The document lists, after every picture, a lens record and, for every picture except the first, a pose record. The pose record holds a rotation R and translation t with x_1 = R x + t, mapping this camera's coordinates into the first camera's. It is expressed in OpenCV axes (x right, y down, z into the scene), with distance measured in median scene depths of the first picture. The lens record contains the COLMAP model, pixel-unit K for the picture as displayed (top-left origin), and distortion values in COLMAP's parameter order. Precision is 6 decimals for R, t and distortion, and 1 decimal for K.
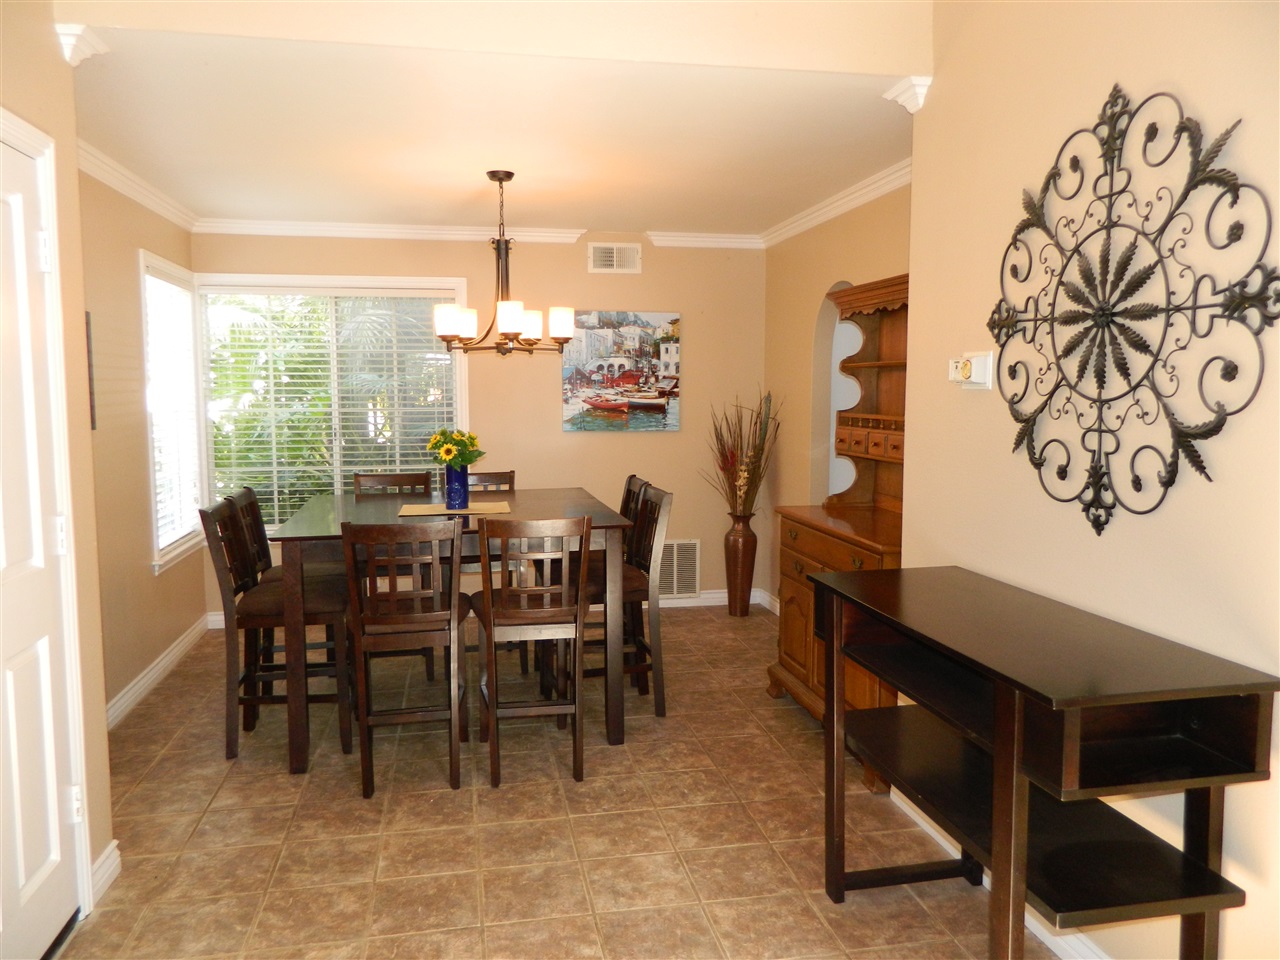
lens RADIAL K [[949.1, 0, 642.8], [0, 949.1, 473.4], [0, 0, 1]] dist [-0.000826, 0.005866]
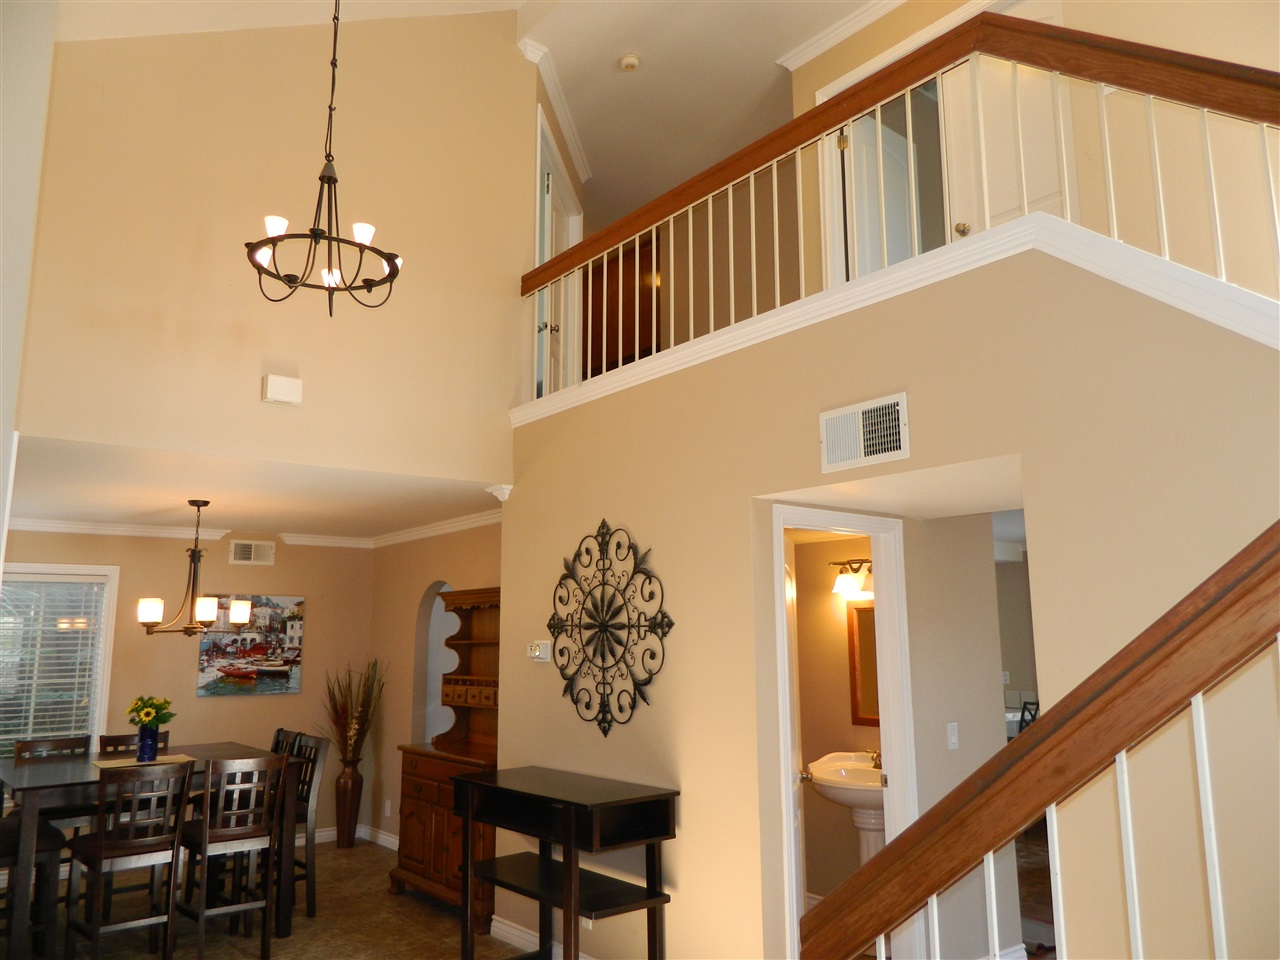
lens RADIAL K [[949.1, 0, 642.8], [0, 949.1, 482.7], [0, 0, 1]] dist [-0.000826, 0.005866]
pose [[0.888633, 0.067134, 0.453679, -0.230103], [0.051101, 0.968574, -0.243421, 0.022135], [-0.455763, 0.239495, 0.857276, -0.514225]]
